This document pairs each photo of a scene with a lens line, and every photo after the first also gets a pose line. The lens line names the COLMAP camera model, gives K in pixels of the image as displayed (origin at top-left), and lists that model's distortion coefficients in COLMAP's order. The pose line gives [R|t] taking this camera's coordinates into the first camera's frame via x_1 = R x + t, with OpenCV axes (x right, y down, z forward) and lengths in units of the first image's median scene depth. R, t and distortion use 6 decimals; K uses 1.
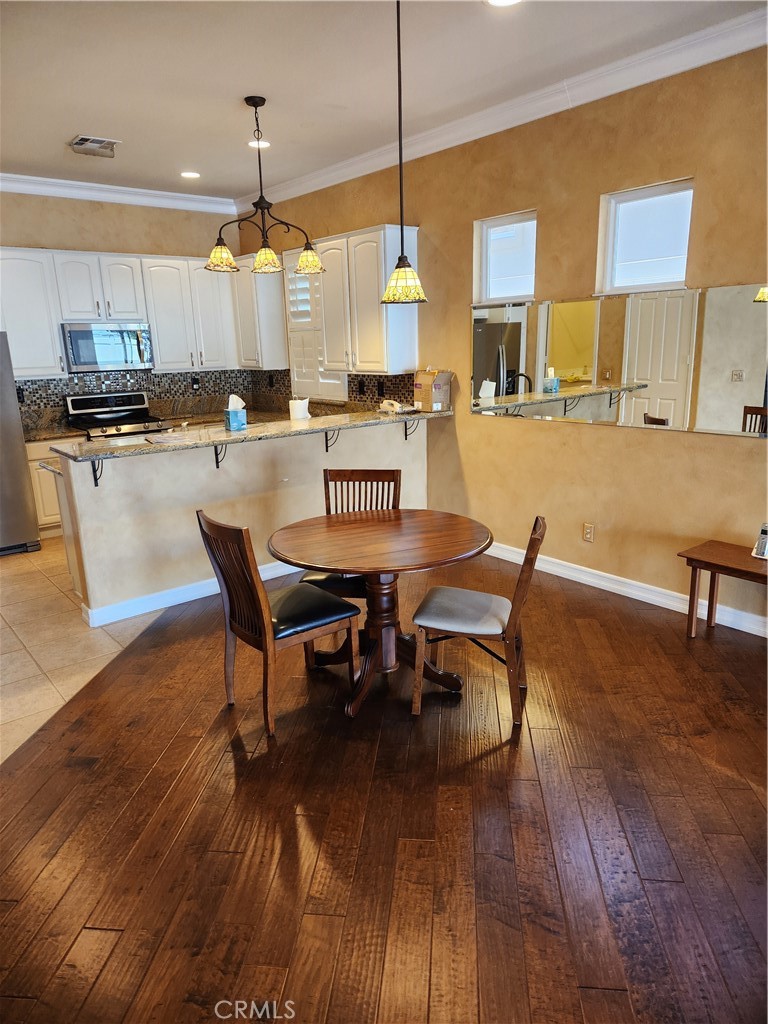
lens RADIAL K [[663.0, 0, 384.0], [0, 663.0, 512.0], [0, 0, 1]] dist [0.006438, -0.001536]
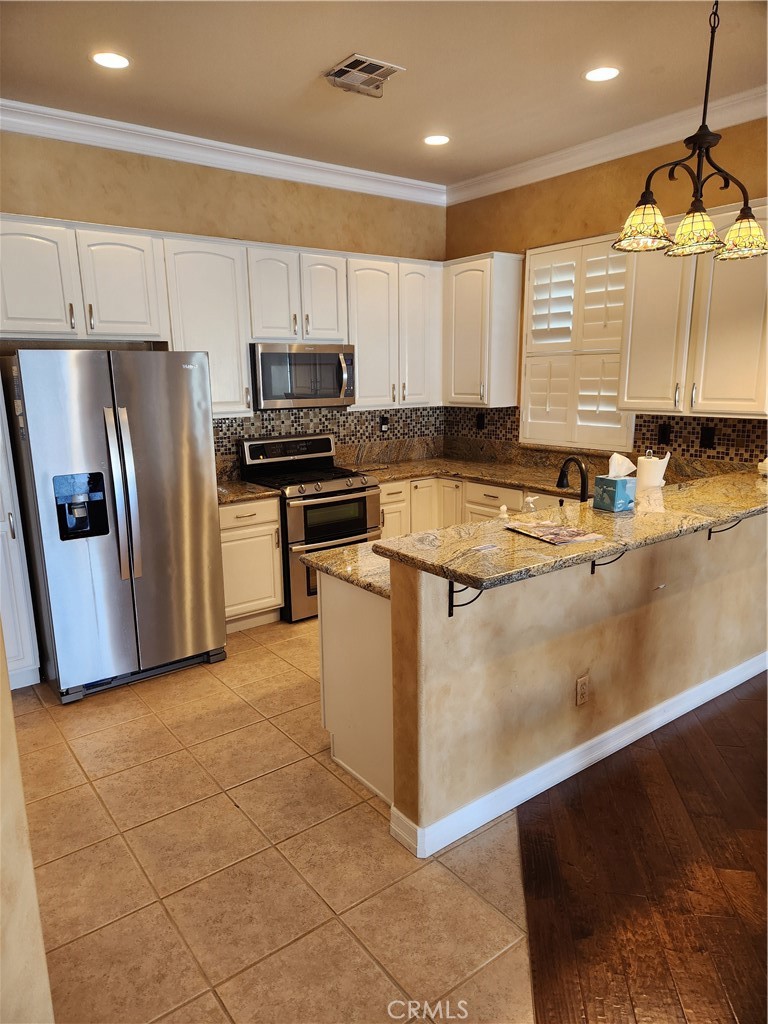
lens RADIAL K [[688.5, 0, 380.9], [0, 688.5, 521.3], [0, 0, 1]] dist [0.032987, -0.004185]
pose [[0.997943, 0.020561, -0.060720, -0.268927], [-0.022960, 0.998972, -0.039091, -0.056137], [0.059854, 0.040405, 0.997389, 0.235604]]
